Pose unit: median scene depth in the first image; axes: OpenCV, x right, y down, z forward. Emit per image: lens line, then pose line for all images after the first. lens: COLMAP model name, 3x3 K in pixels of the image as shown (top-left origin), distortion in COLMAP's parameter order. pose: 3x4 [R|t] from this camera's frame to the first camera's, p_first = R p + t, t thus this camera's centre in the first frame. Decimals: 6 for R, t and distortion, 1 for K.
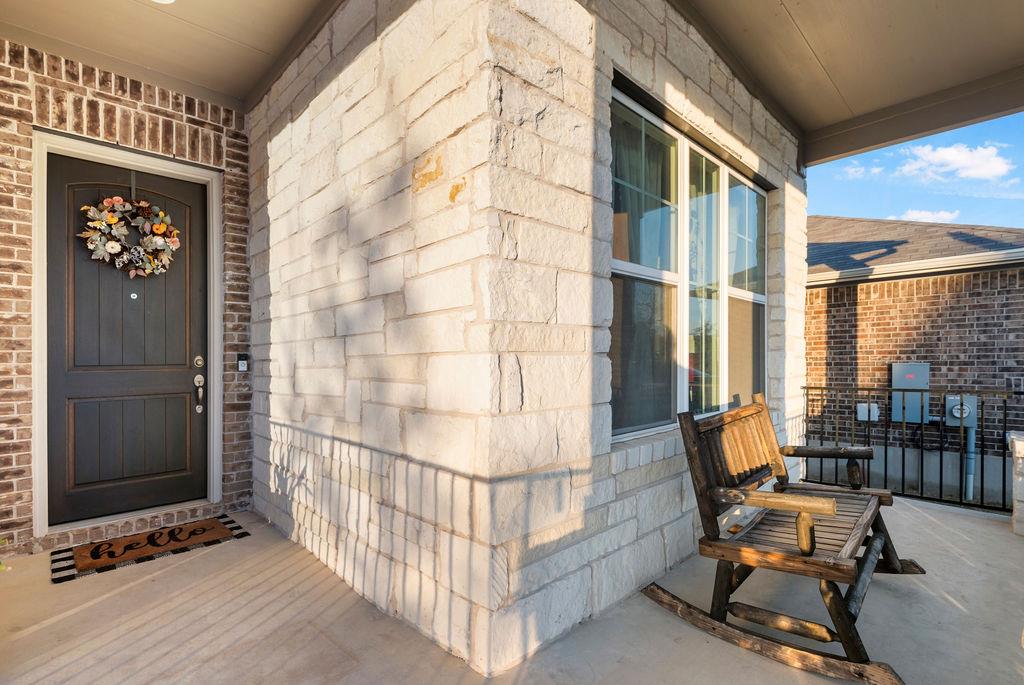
lens RADIAL K [[476.4, 0, 519.6], [0, 476.4, 353.2], [0, 0, 1]] dist [-0.010428, 0.000525]
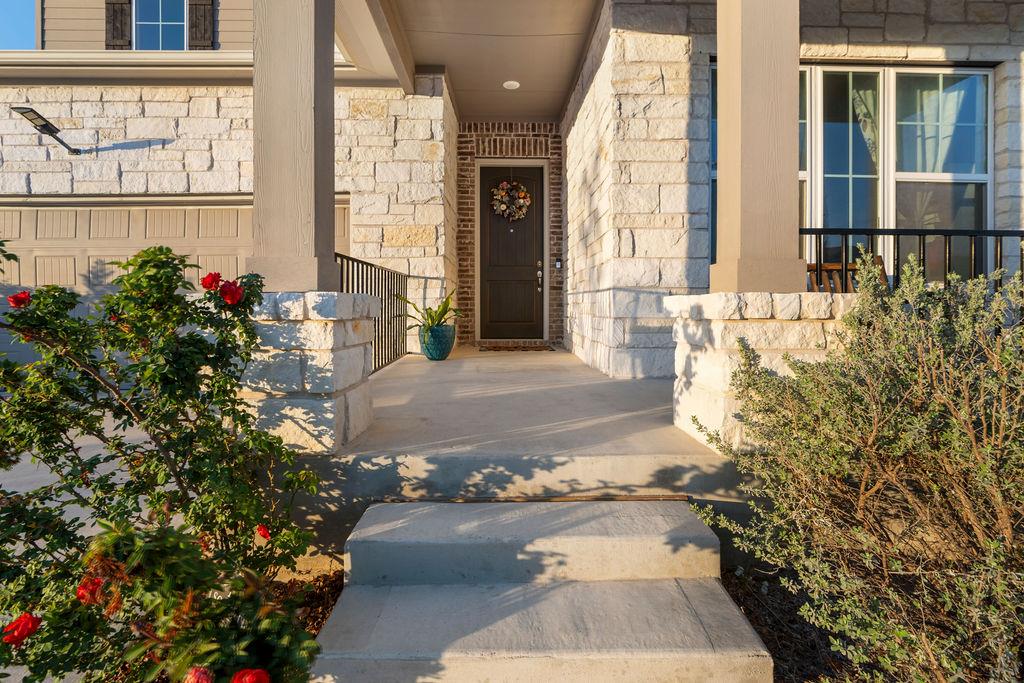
lens RADIAL K [[476.4, 0, 513.1], [0, 476.4, 296.9], [0, 0, 1]] dist [-0.010428, 0.000525]
pose [[0.730634, -0.000947, -0.682769, 0.594973], [-0.000105, 0.999999, -0.001500, 0.172722], [0.682769, 0.001168, 0.730633, -0.490157]]
